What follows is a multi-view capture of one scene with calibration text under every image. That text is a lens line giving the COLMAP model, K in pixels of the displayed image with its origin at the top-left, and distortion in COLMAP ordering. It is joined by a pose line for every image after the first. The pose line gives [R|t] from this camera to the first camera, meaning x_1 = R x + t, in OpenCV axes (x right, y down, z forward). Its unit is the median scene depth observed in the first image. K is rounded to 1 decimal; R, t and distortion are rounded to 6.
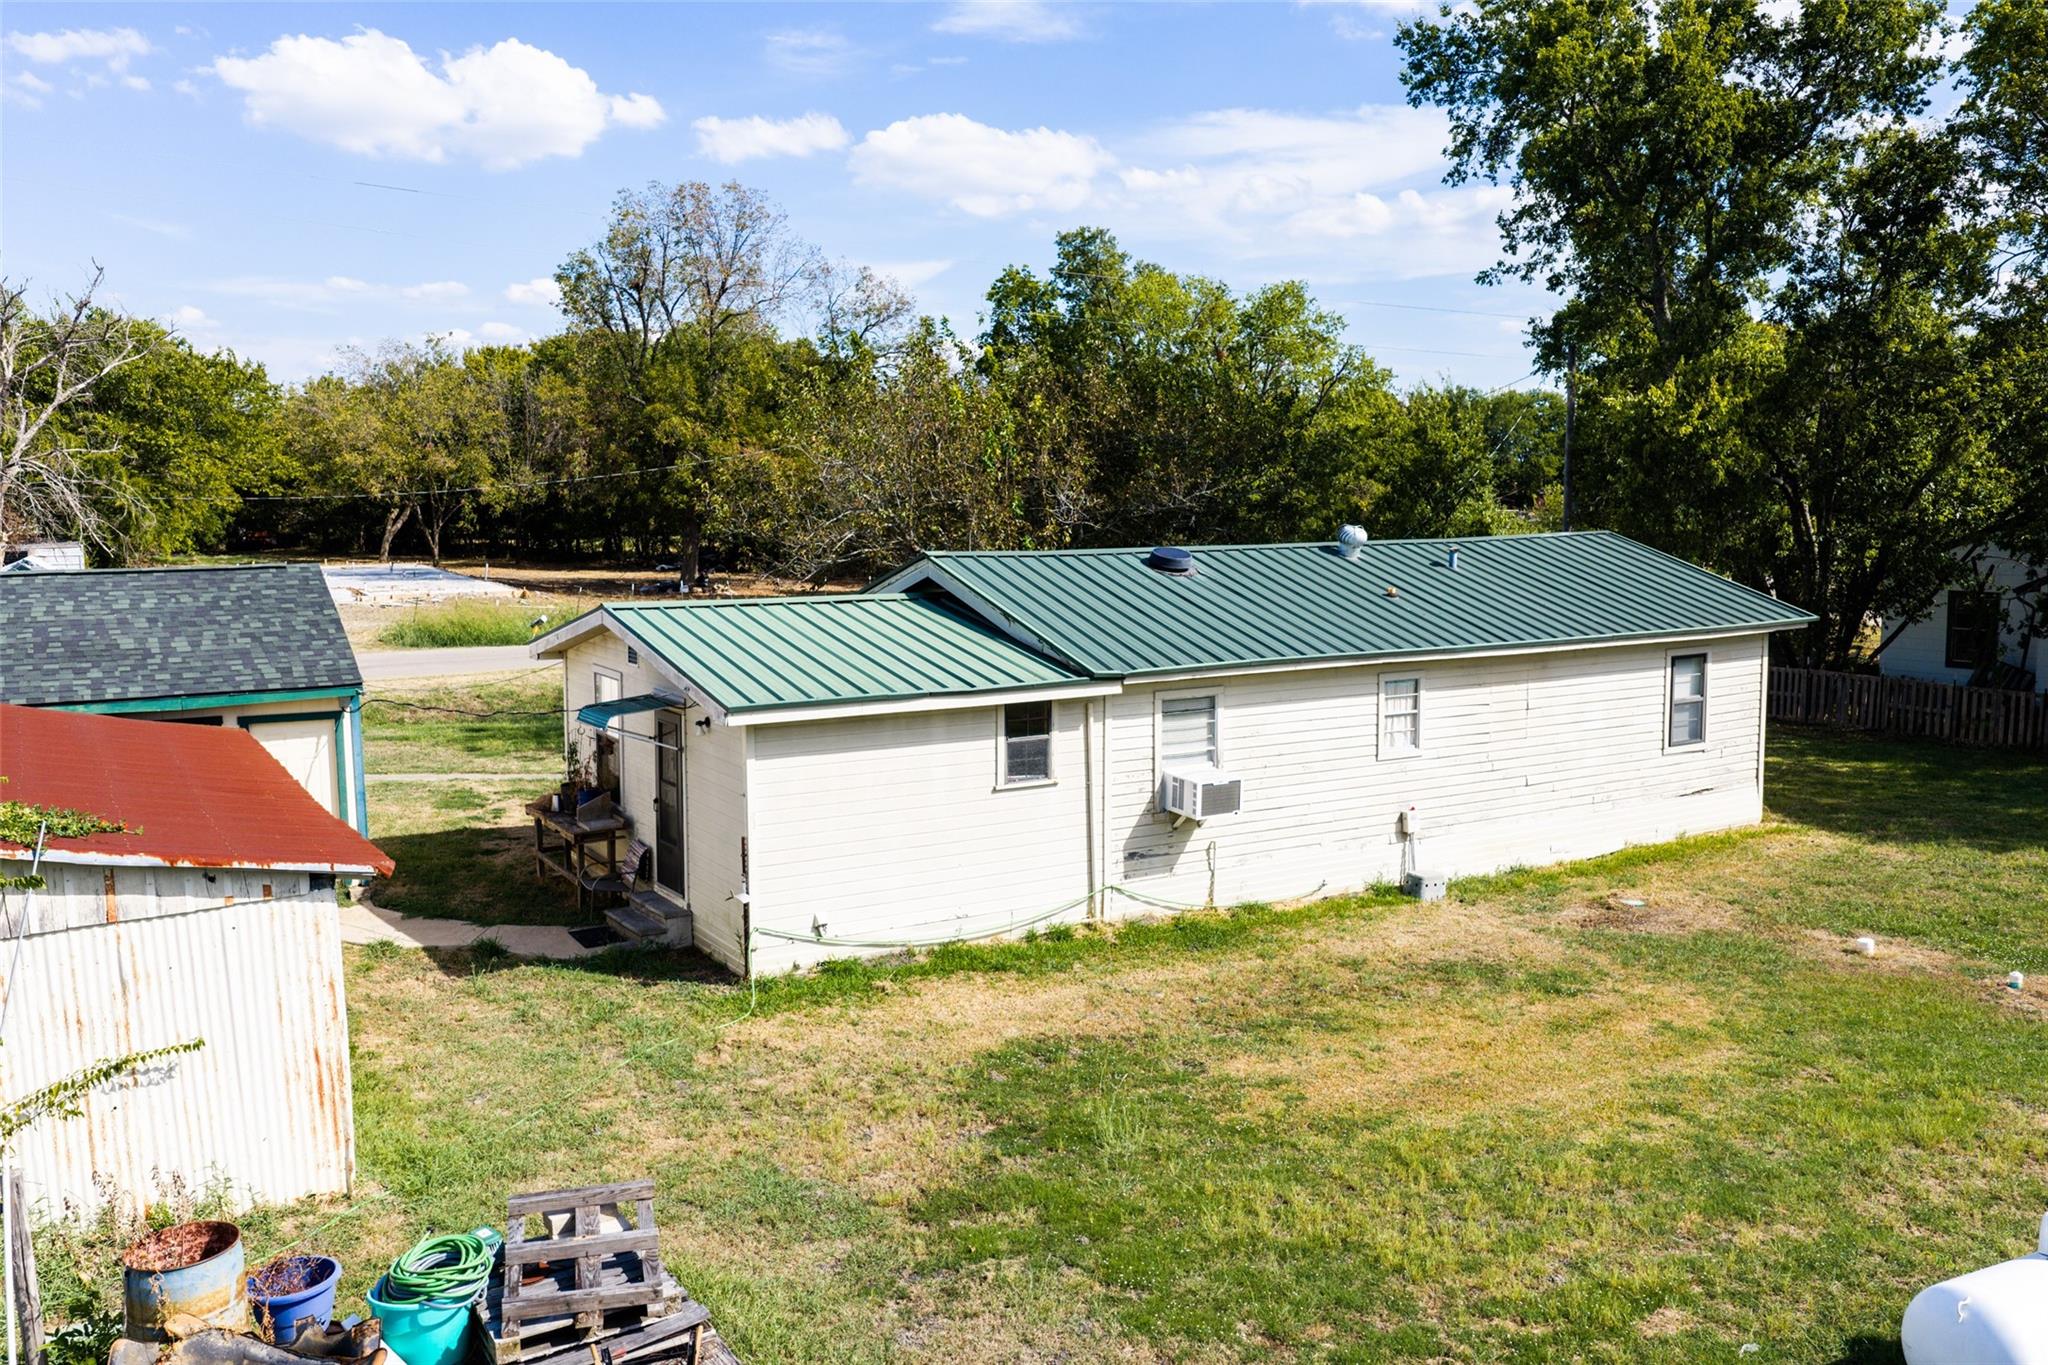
lens RADIAL K [[1696.2, 0, 1019.2], [0, 1696.2, 691.9], [0, 0, 1]] dist [0.018748, -0.030534]
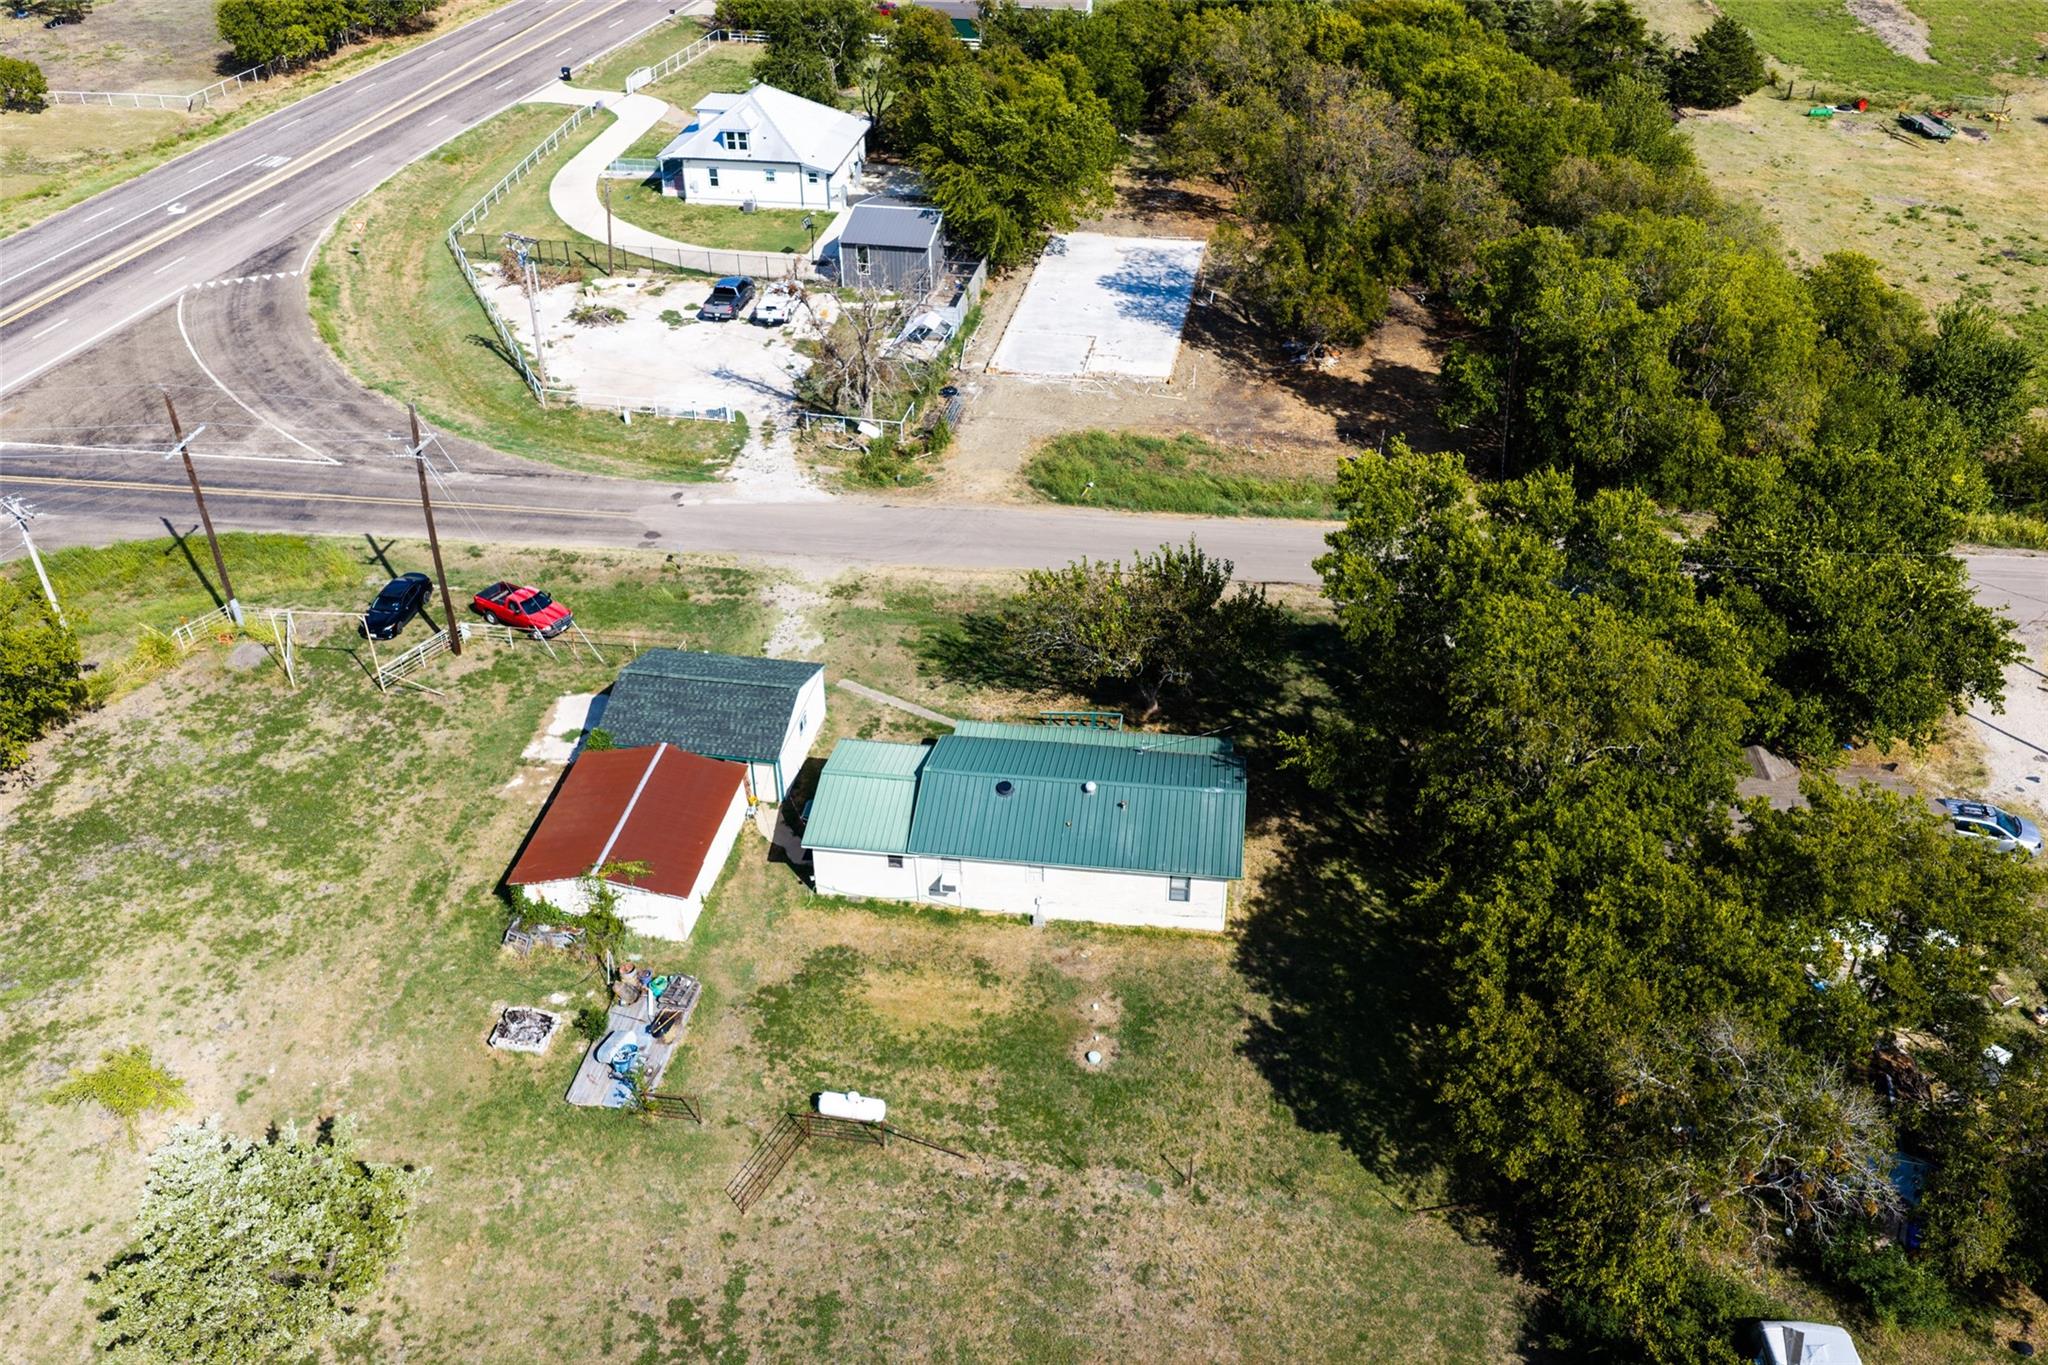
lens RADIAL K [[1696.2, 0, 1026.1], [0, 1696.2, 689.9], [0, 0, 1]] dist [0.018748, -0.030534]
pose [[0.782074, 0.354420, -0.512589, 1.895750], [-0.079483, 0.872541, 0.482032, -1.994432], [0.618097, -0.336242, 0.710562, -1.228471]]
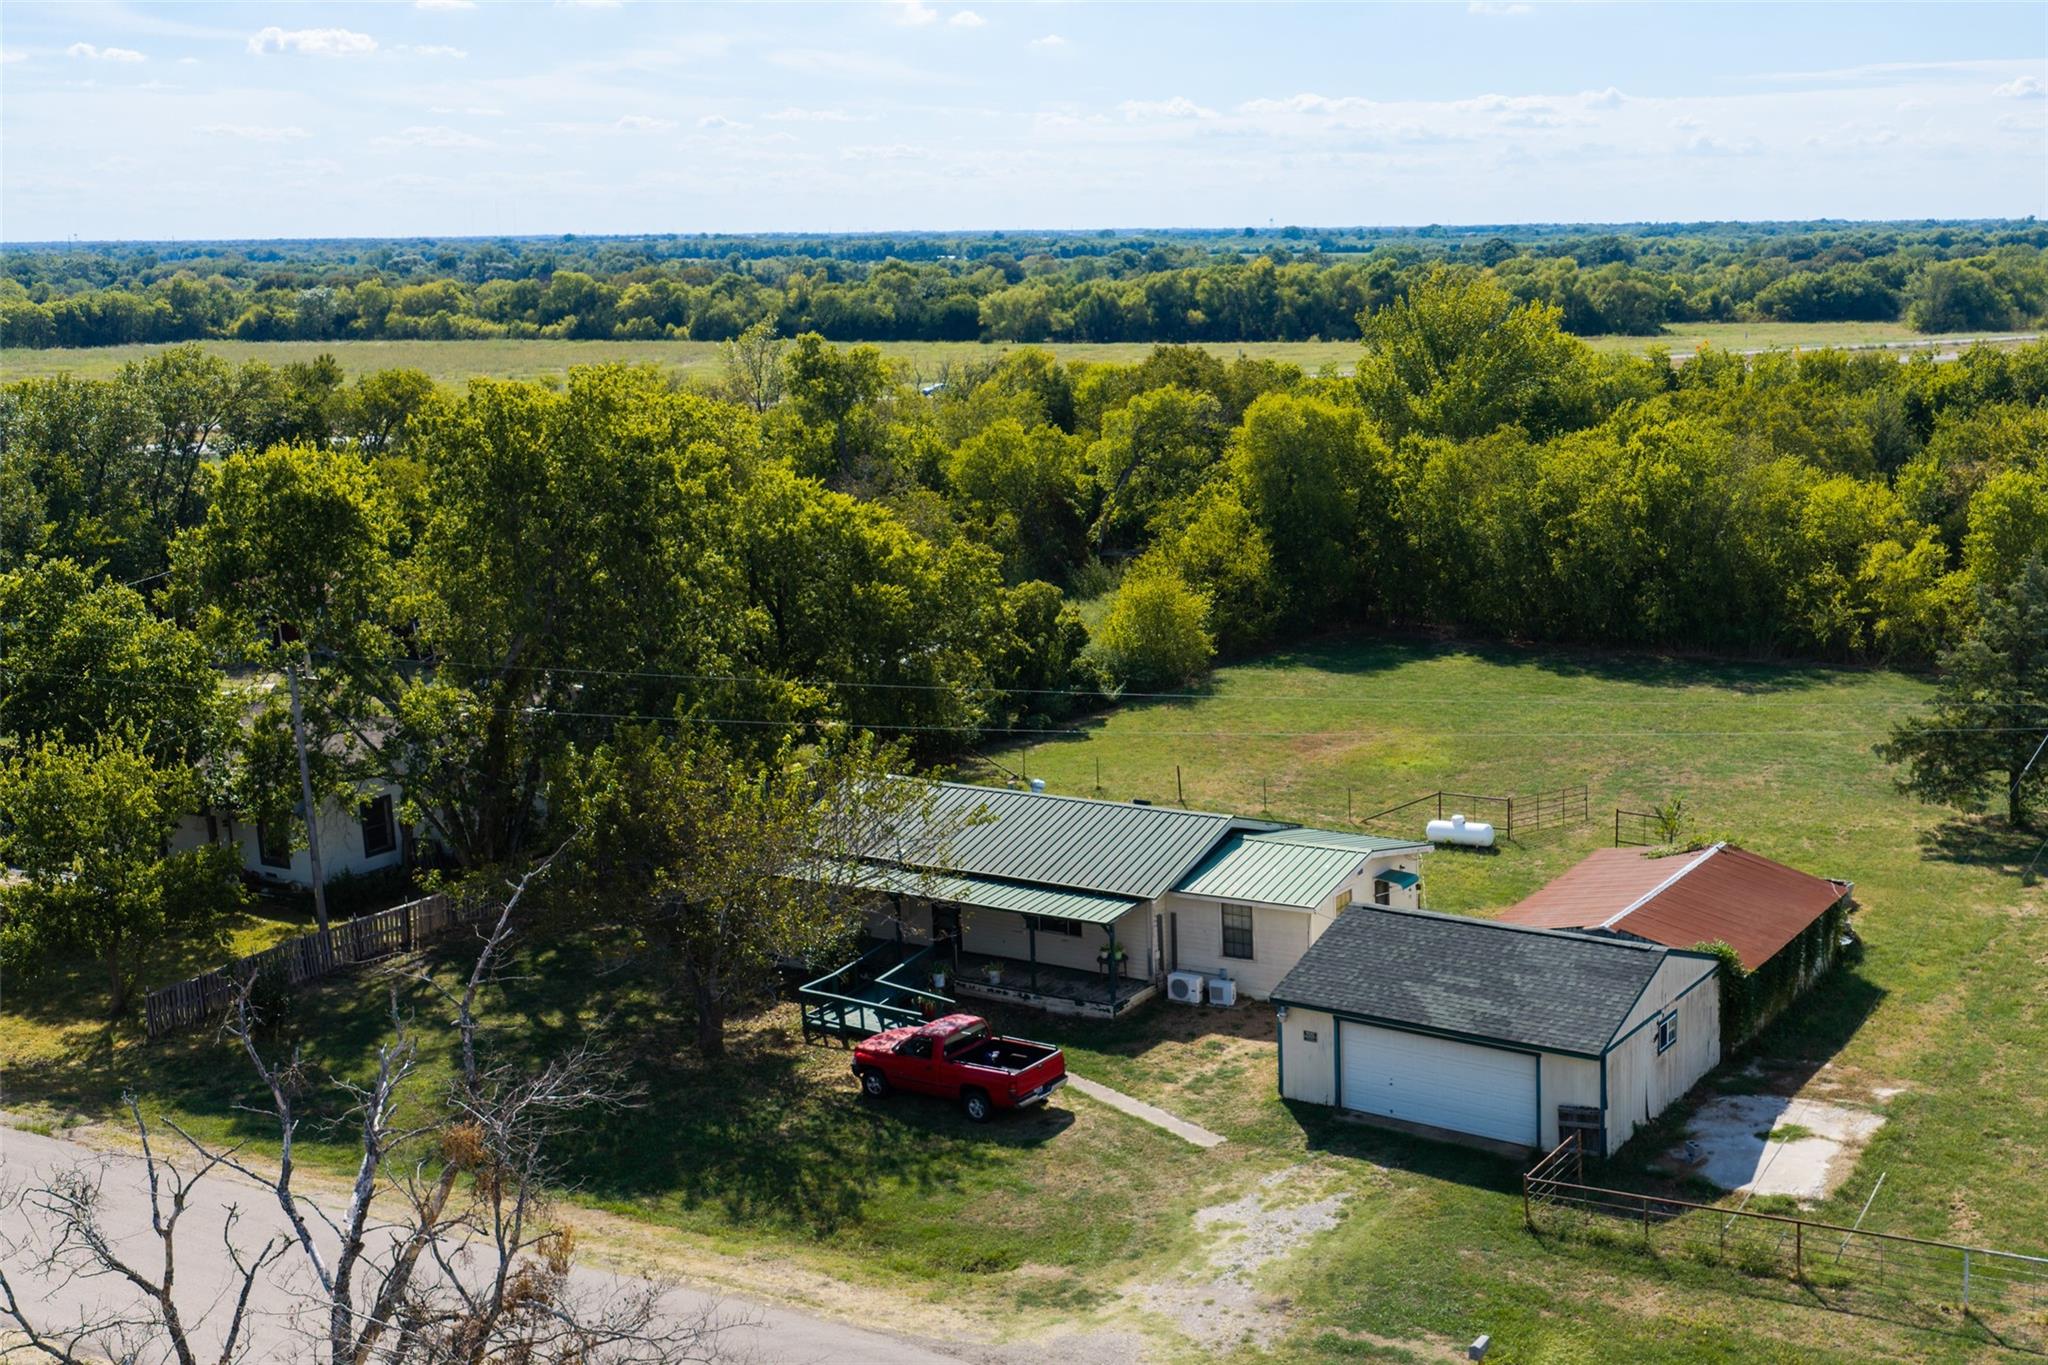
lens RADIAL K [[2279.4, 0, 1370.0], [0, 2279.4, 689.6], [0, 0, 1]] dist [0.012695, 0.000000]
pose [[-0.523224, -0.156991, 0.837610, -2.873846], [0.120787, 0.959301, 0.255251, -1.077851], [-0.843592, 0.234725, -0.482966, 2.511513]]
